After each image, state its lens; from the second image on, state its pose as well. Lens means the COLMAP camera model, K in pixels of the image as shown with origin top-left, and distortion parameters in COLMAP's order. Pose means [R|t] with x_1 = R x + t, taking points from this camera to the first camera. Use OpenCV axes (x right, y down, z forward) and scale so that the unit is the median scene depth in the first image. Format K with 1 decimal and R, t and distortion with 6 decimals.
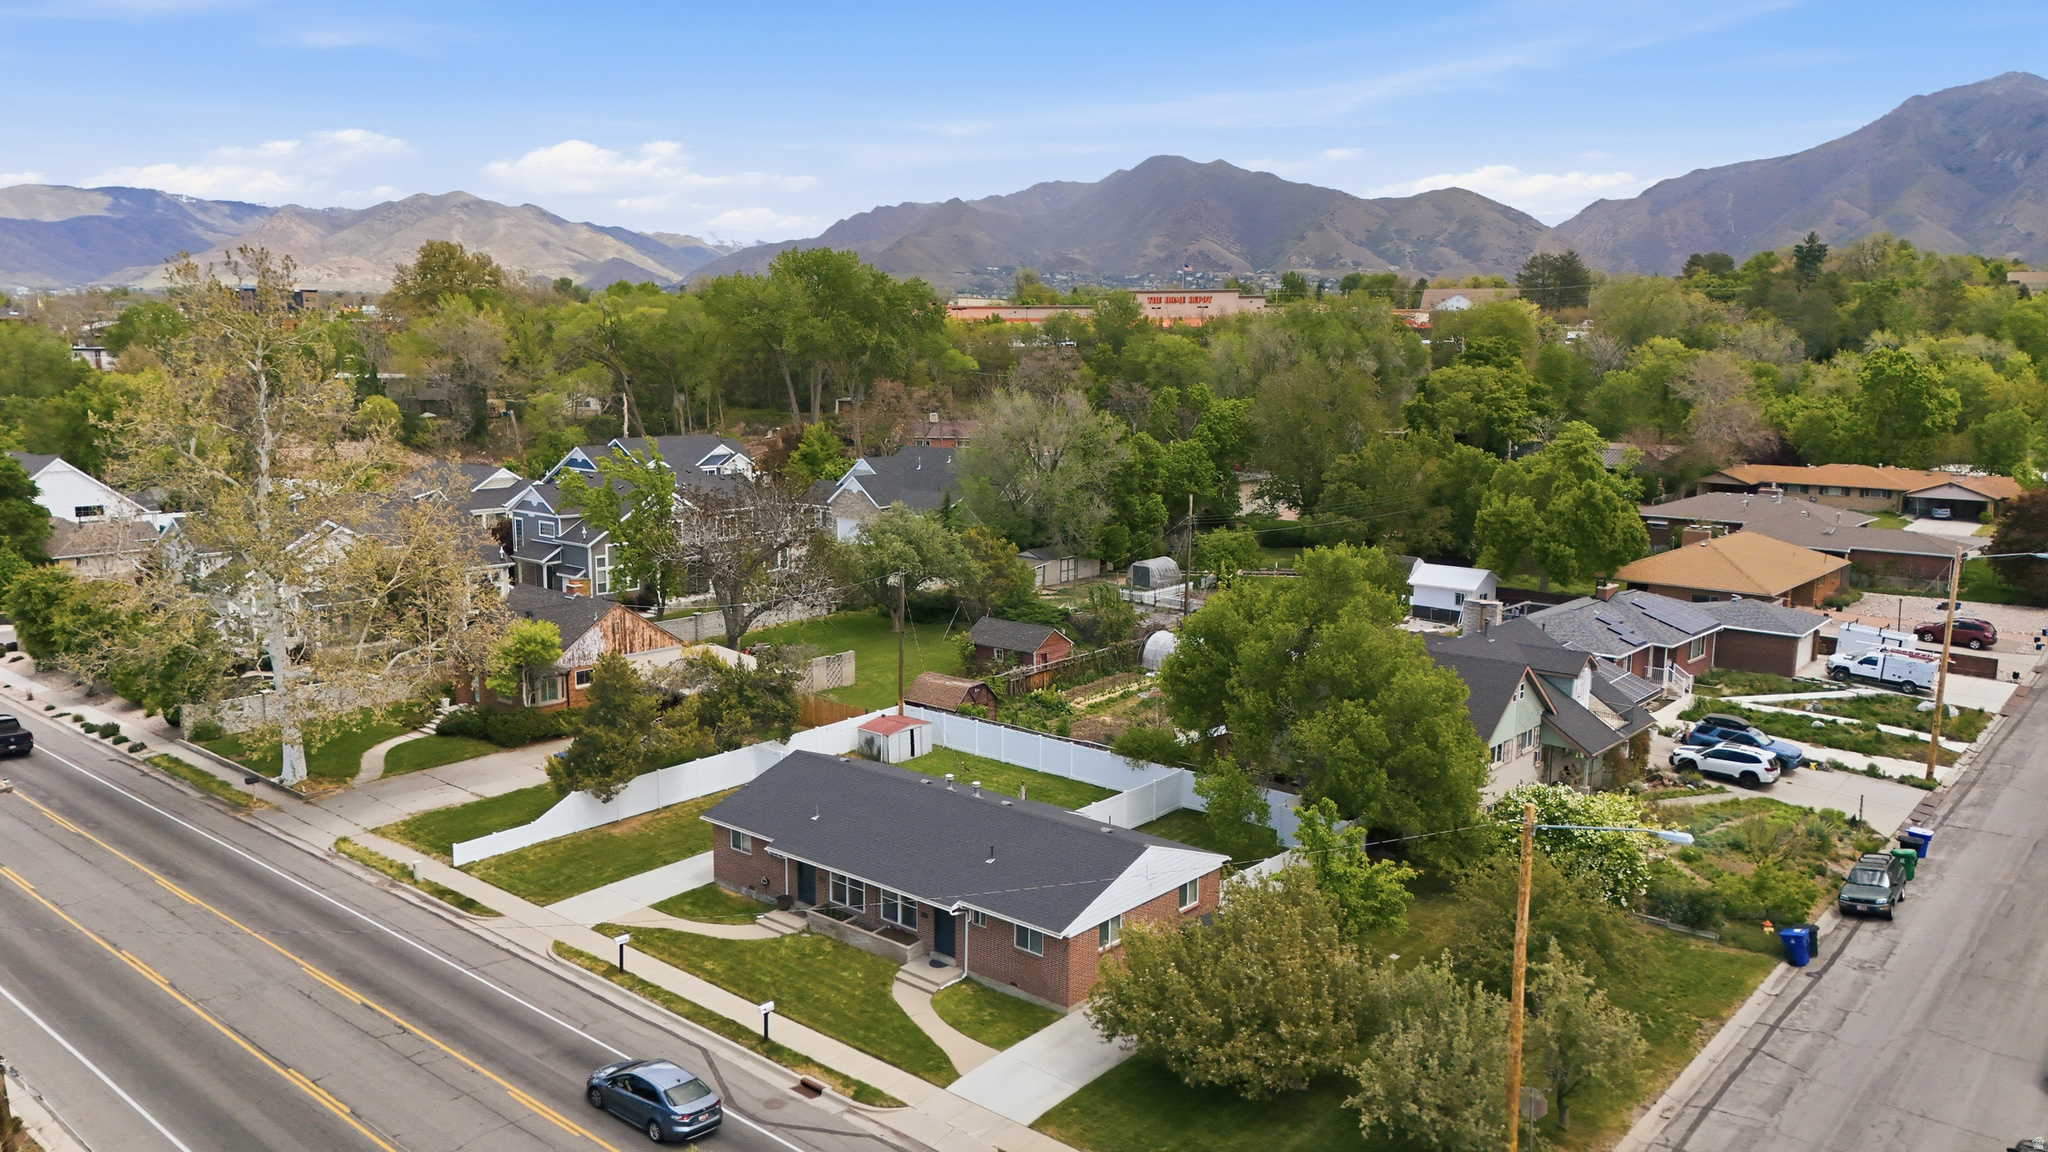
lens RADIAL K [[1500.4, 0, 1024.0], [0, 1500.4, 576.0], [0, 0, 1]] dist [0.085102, -0.086961]
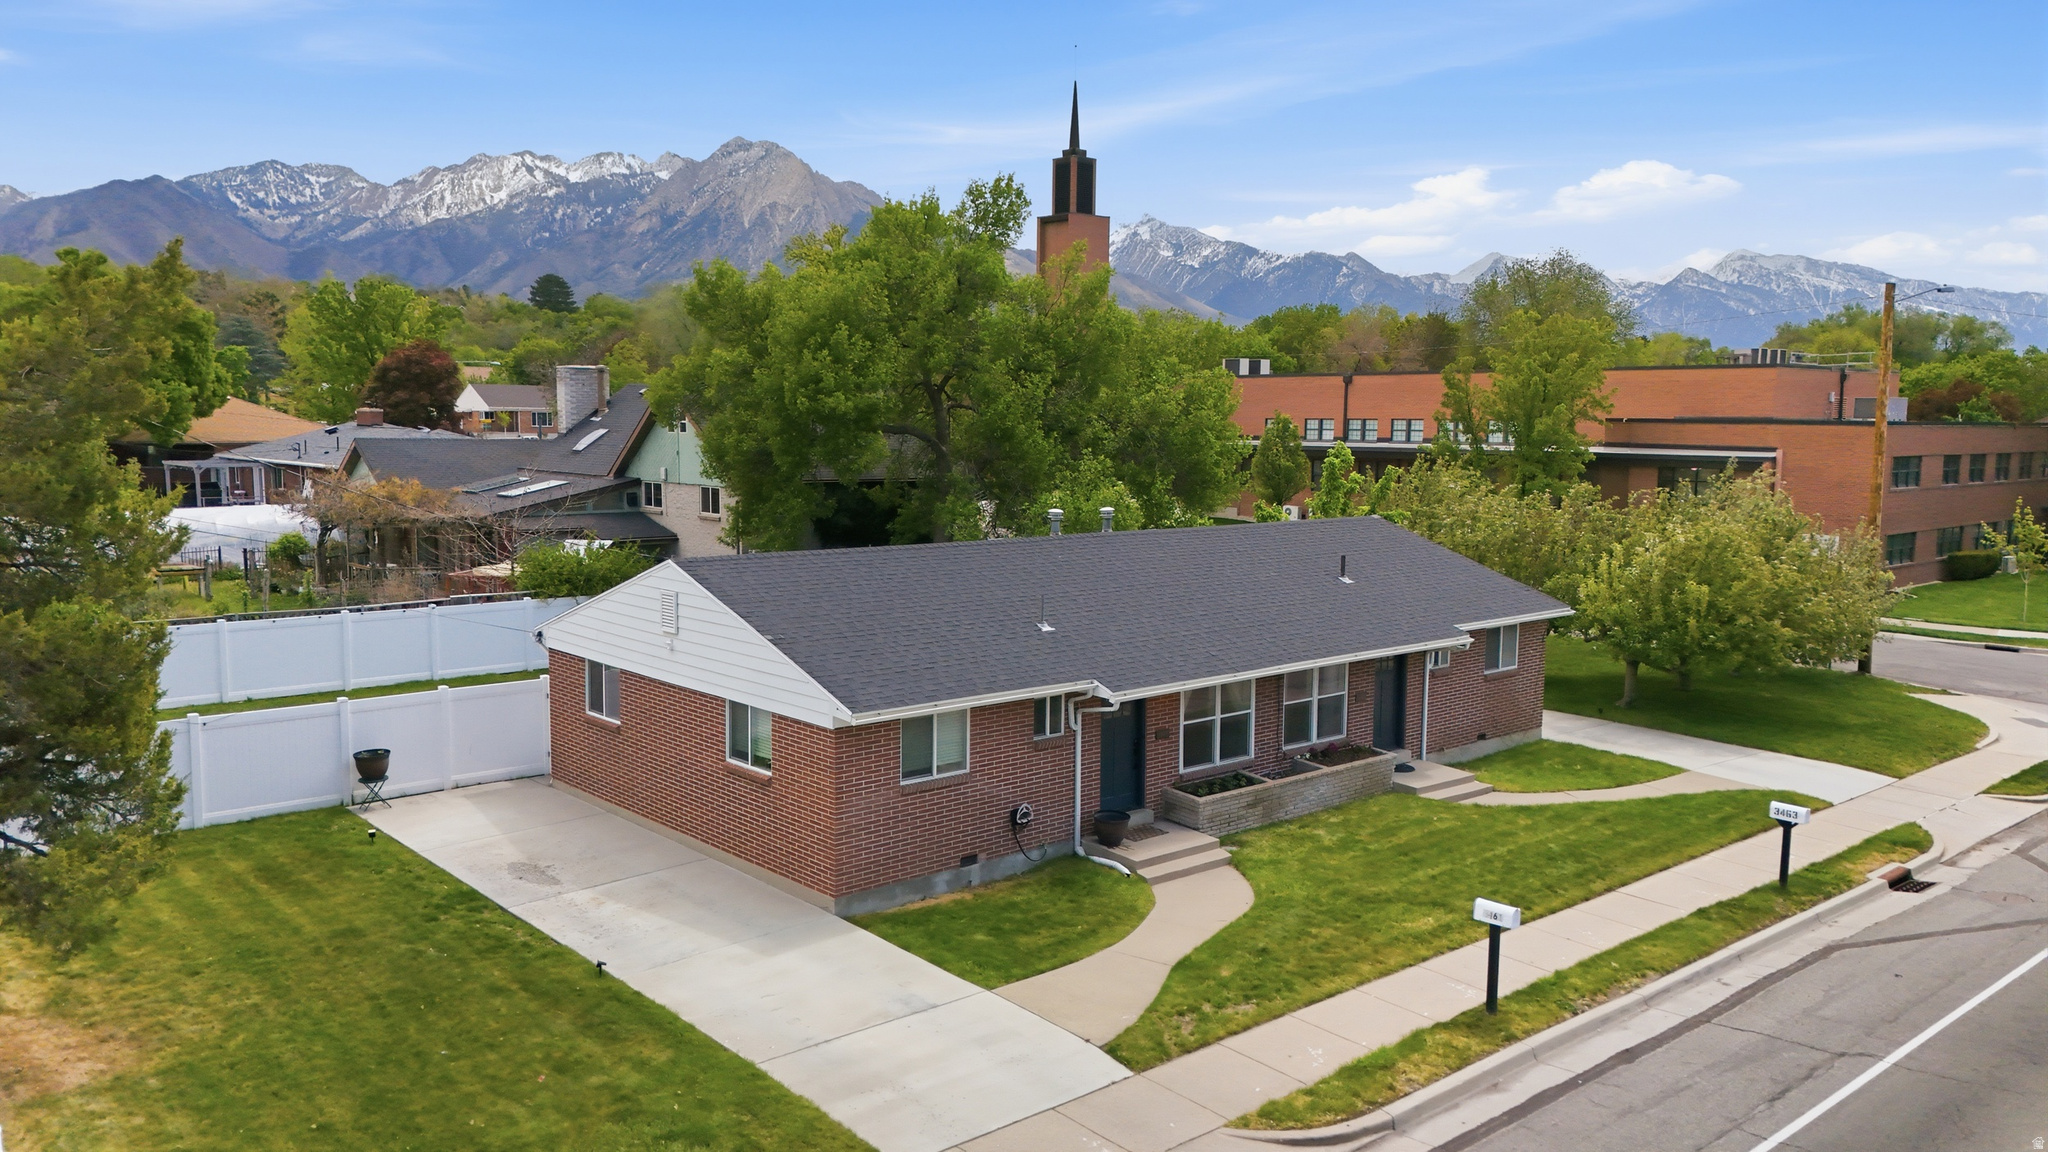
lens RADIAL K [[1508.0, 0, 1014.8], [0, 1508.0, 580.1], [0, 0, 1]] dist [0.080958, -0.074815]
pose [[0.140696, -0.114864, 0.983367, -0.509812], [0.143419, 0.985135, 0.094551, 0.099178], [-0.979610, 0.127731, 0.155079, 0.873109]]
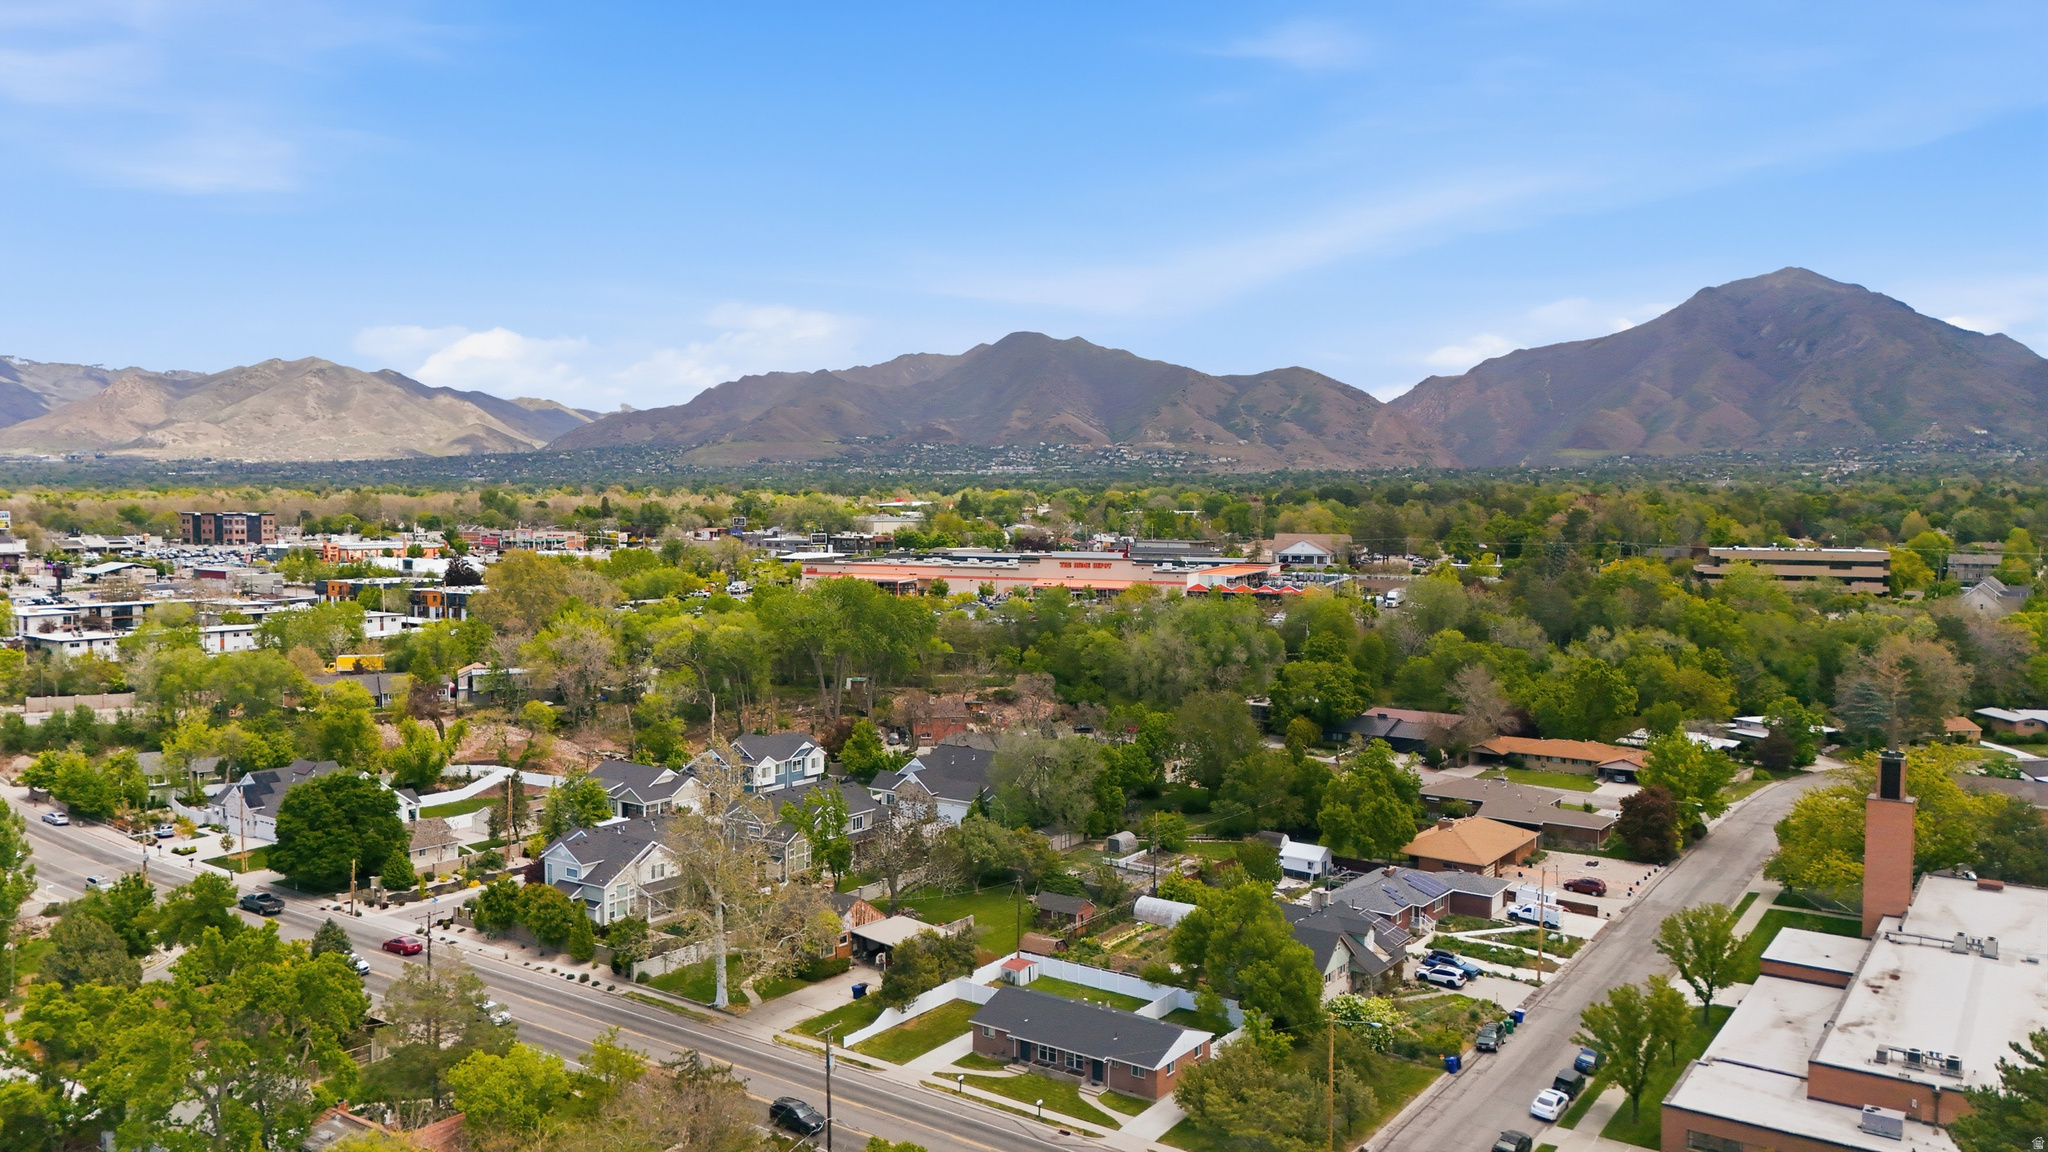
lens RADIAL K [[1500.4, 0, 1024.0], [0, 1500.4, 576.0], [0, 0, 1]] dist [0.085102, -0.086961]
pose [[0.995802, -0.003547, 0.091462, -0.317061], [0.013074, 0.994514, -0.103782, -0.238002], [-0.090593, 0.104542, 0.990386, -1.167484]]
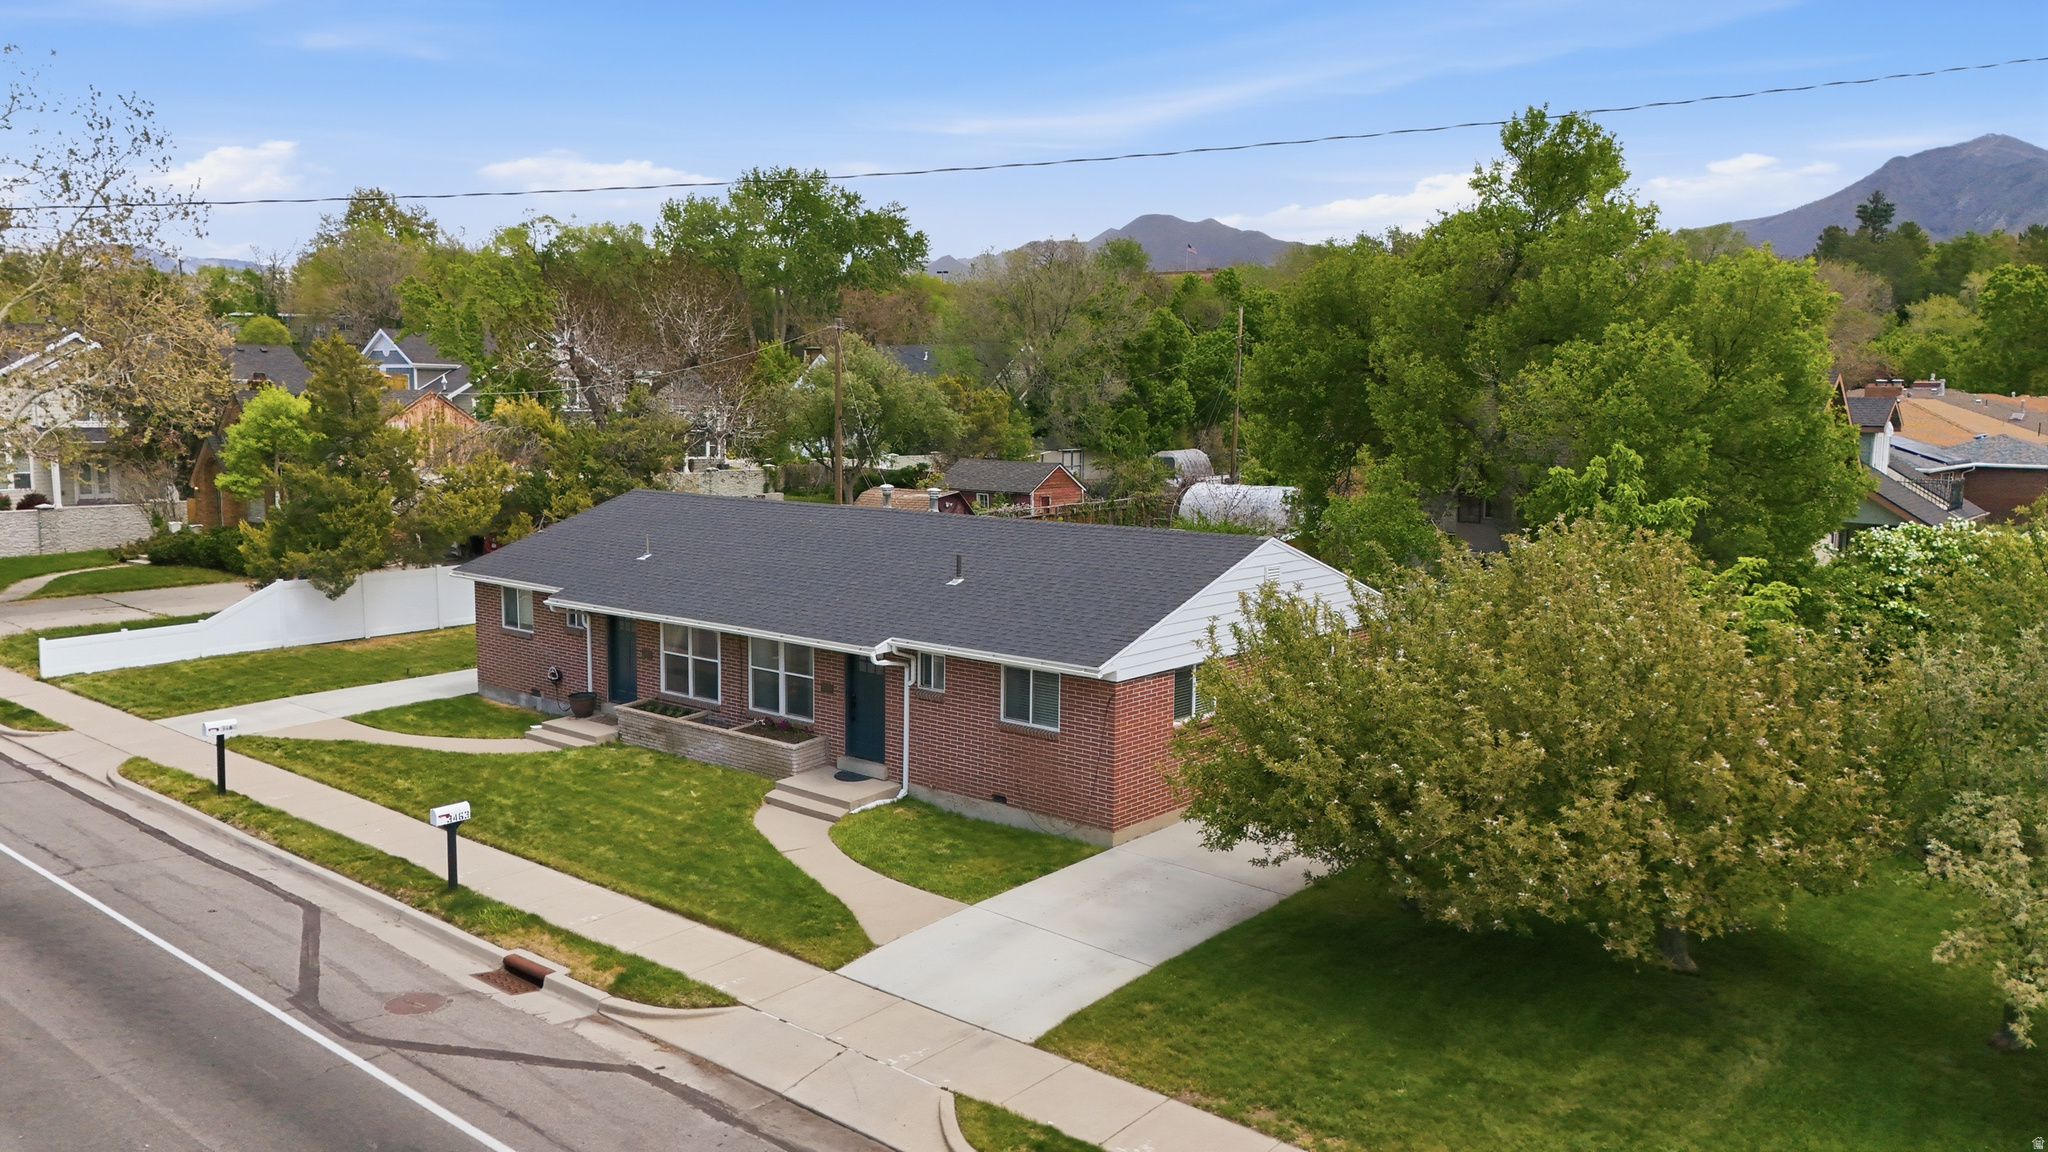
lens RADIAL K [[1500.4, 0, 1024.0], [0, 1500.4, 576.0], [0, 0, 1]] dist [0.085102, -0.086961]
pose [[0.999983, 0.000761, 0.005800, -0.001487], [-0.000538, 0.999267, -0.038288, 0.174969], [-0.005825, 0.038284, 0.999250, 0.410198]]
